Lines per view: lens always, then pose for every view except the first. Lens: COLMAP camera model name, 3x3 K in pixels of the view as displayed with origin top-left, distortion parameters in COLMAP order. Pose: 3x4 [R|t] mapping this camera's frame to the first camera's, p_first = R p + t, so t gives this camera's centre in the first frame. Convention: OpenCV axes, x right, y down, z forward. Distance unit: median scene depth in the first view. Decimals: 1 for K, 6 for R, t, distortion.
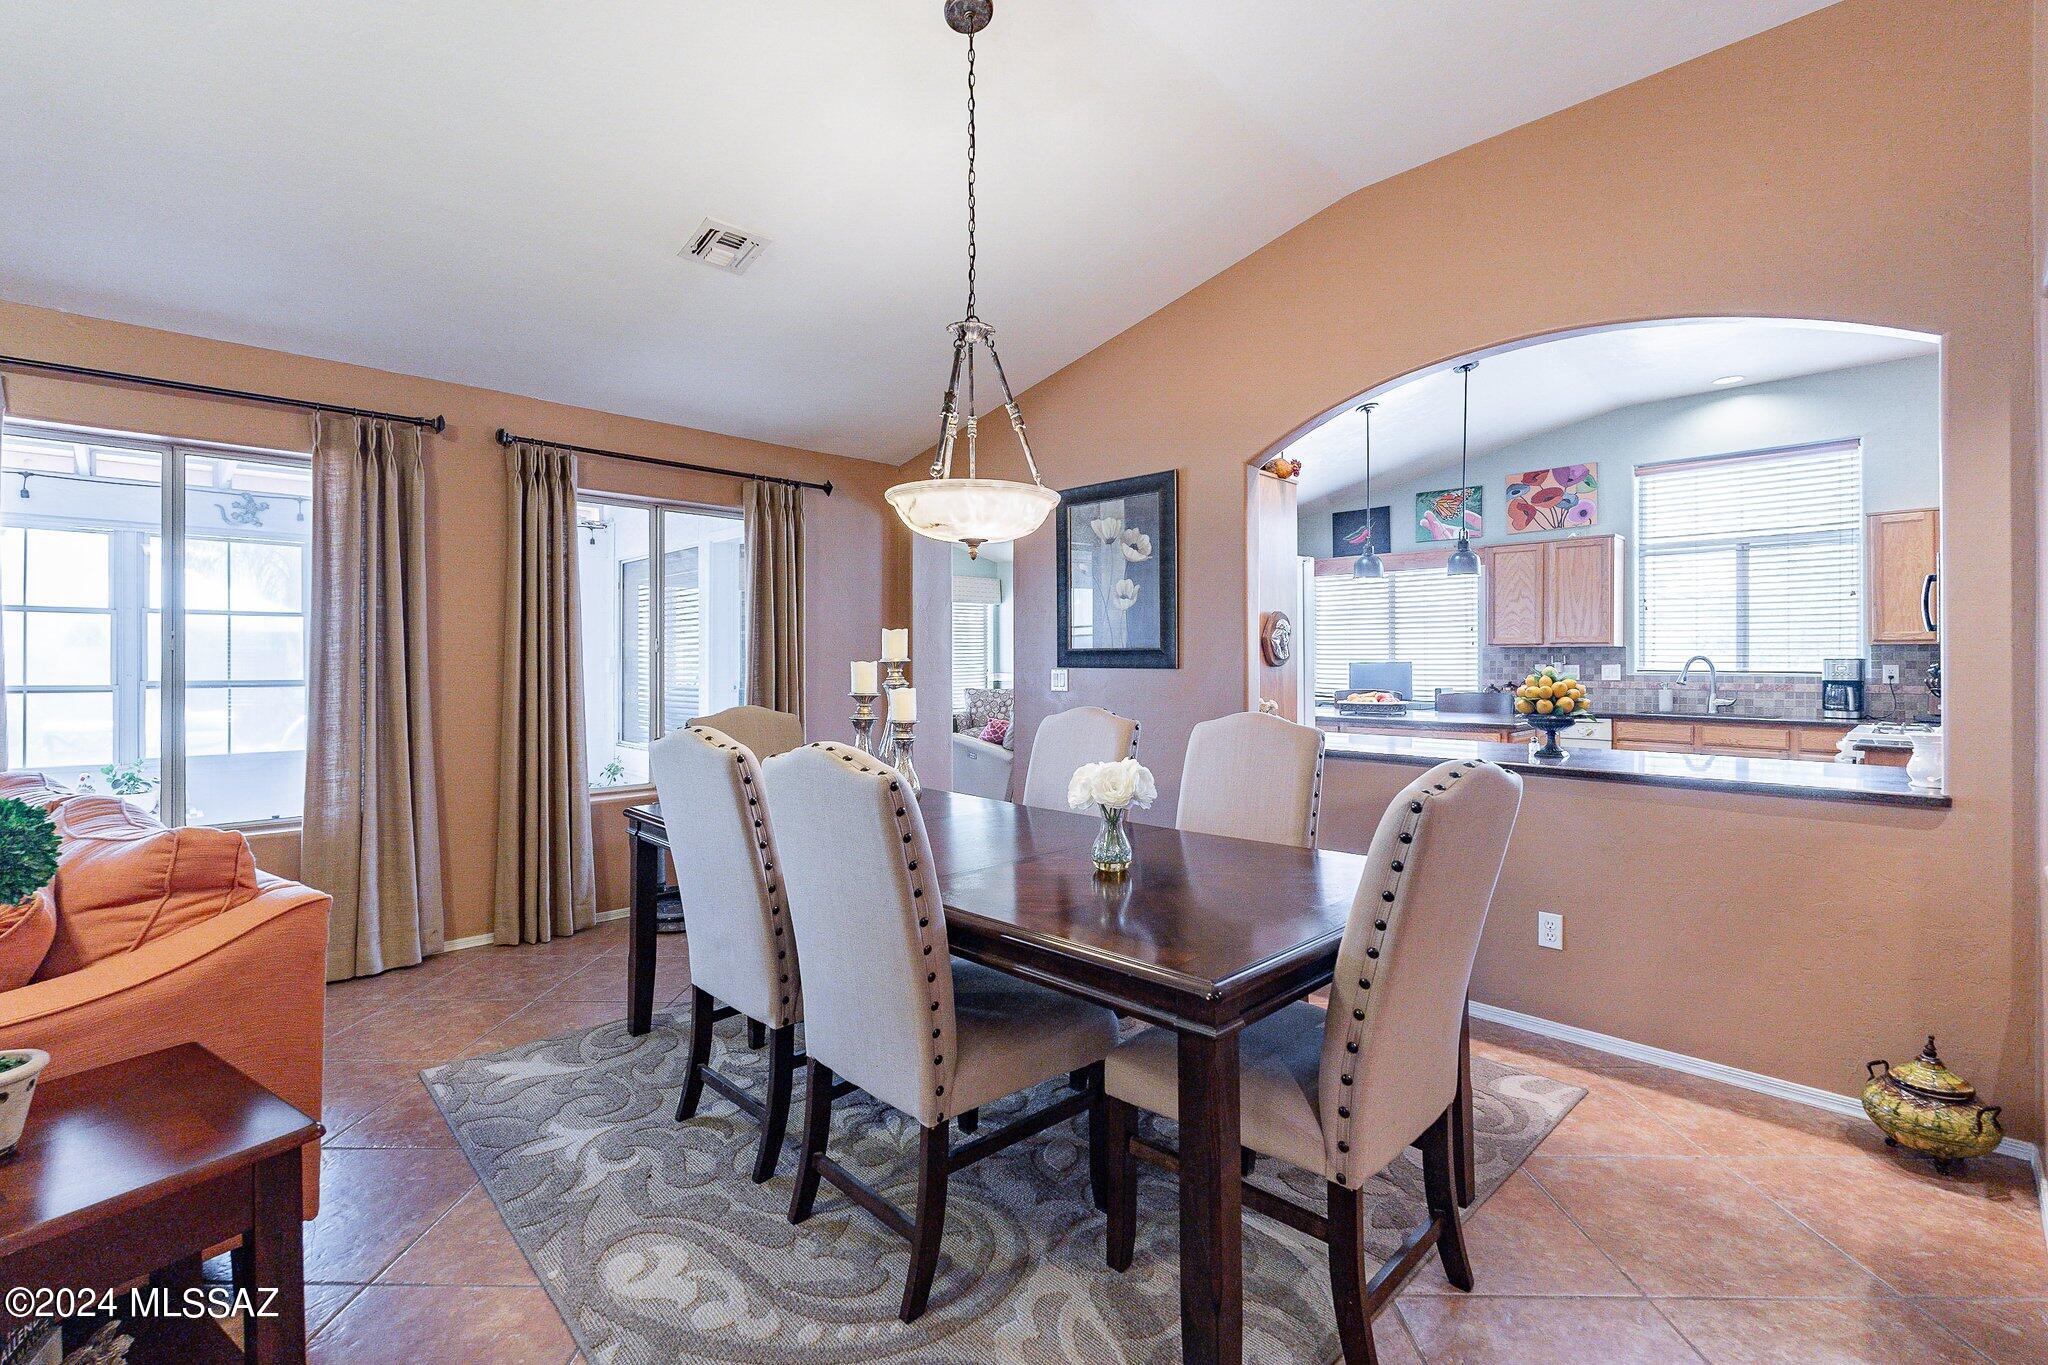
lens RADIAL K [[905.9, 0, 1015.6], [0, 905.9, 658.8], [0, 0, 1]] dist [-0.004088, 0.000394]
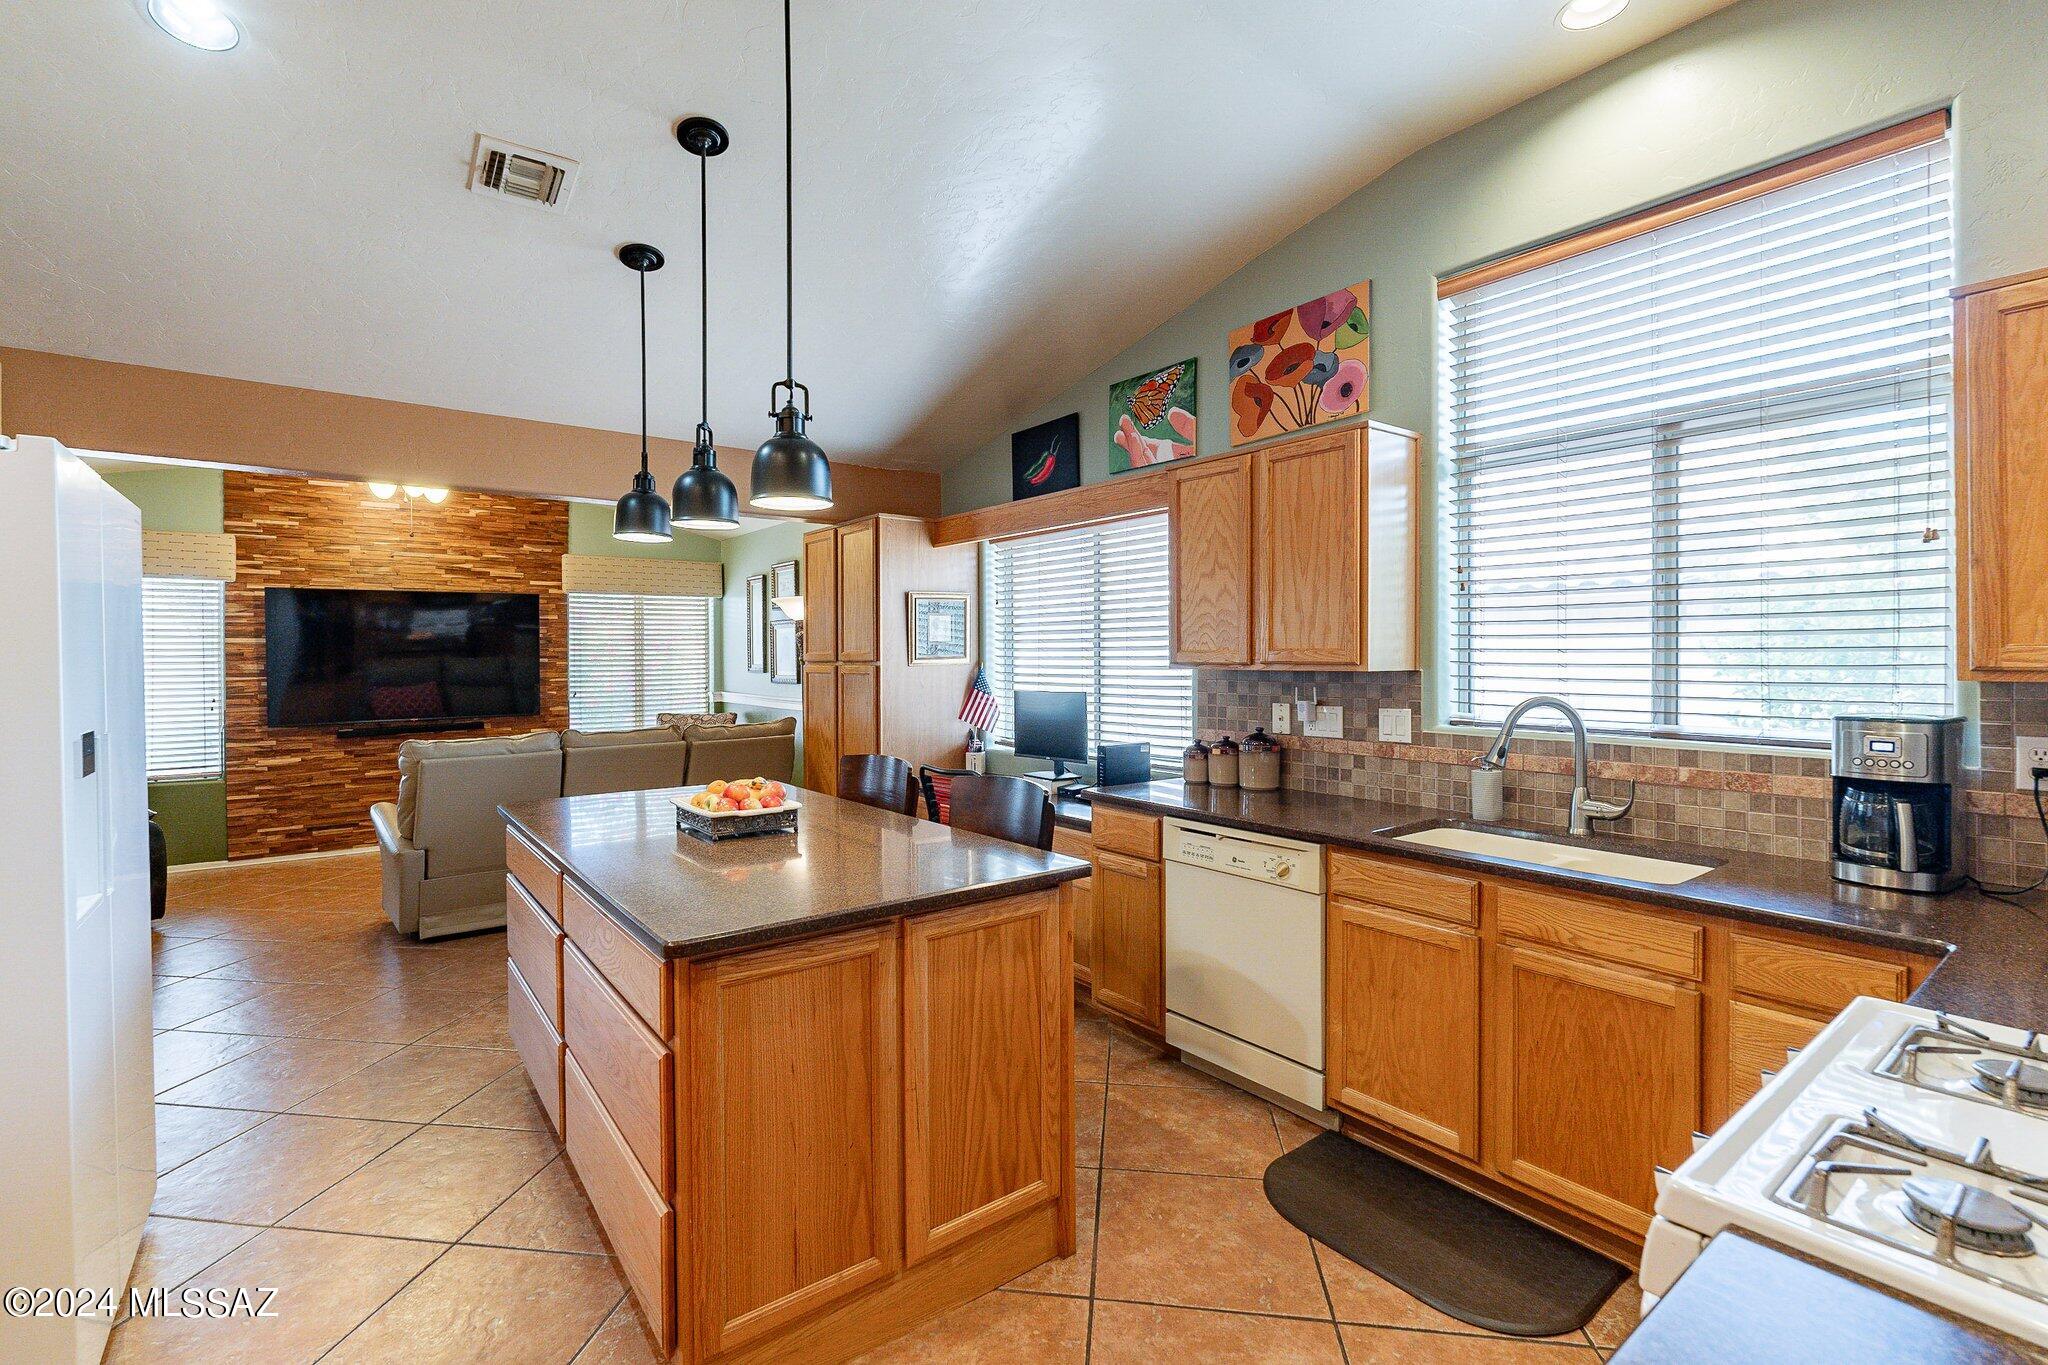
lens RADIAL K [[913.1, 0, 1013.5], [0, 913.1, 660.8], [0, 0, 1]] dist [-0.005469, -0.000028]
pose [[0.992753, -0.003165, -0.120134, 0.646482], [0.004036, 0.999967, 0.007006, -0.027754], [0.120108, -0.007440, 0.992733, 0.632371]]
